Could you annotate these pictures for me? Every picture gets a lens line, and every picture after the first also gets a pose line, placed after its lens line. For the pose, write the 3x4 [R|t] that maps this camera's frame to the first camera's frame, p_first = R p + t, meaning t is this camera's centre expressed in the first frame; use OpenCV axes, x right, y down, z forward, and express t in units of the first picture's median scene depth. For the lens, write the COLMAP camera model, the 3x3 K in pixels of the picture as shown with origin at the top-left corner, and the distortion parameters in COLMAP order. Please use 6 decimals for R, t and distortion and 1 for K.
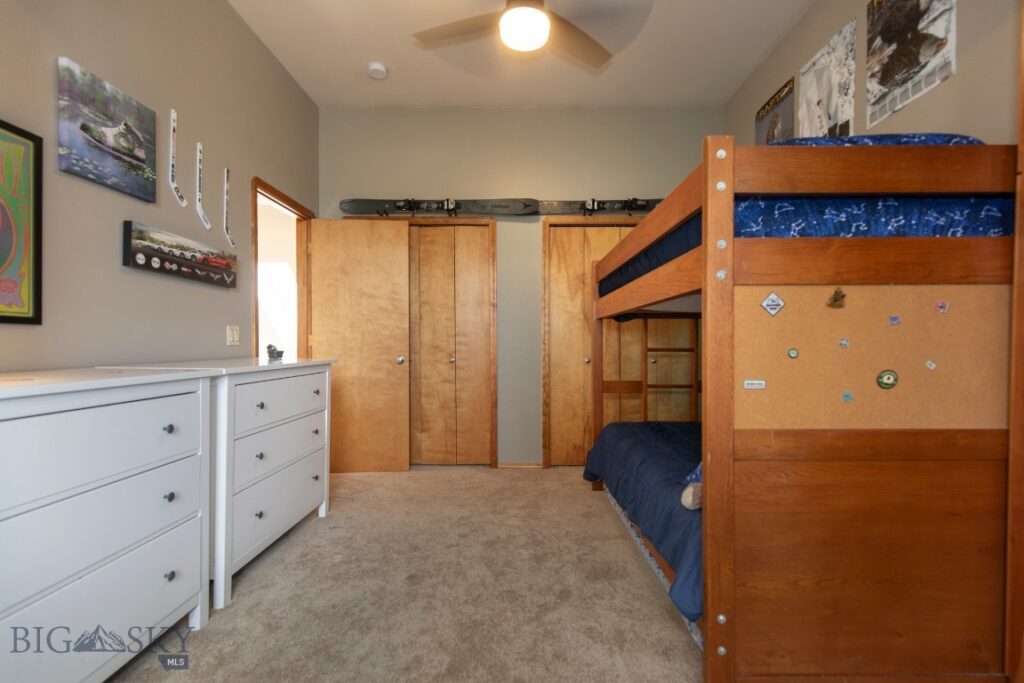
lens RADIAL K [[460.8, 0, 513.1], [0, 460.8, 343.4], [0, 0, 1]] dist [0.008572, -0.002403]
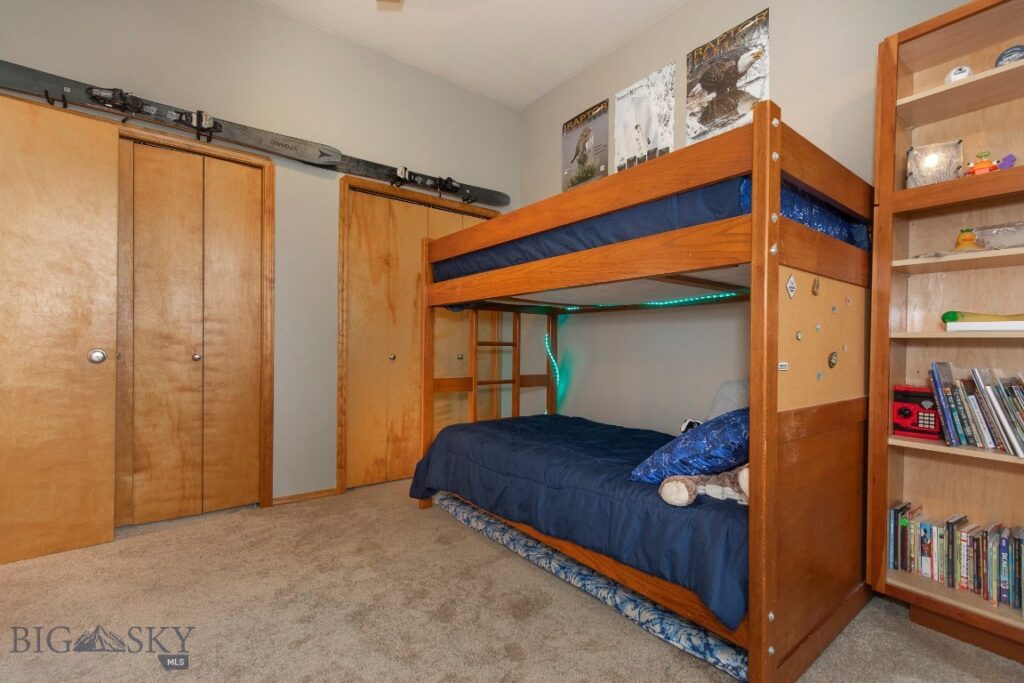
lens RADIAL K [[460.8, 0, 511.5], [0, 460.8, 344.1], [0, 0, 1]] dist [0.008572, -0.002403]
pose [[0.787995, 0.014120, 0.615519, -0.193365], [-0.010289, 0.999899, -0.009765, 0.020664], [-0.615595, 0.001362, 0.788061, 0.205291]]
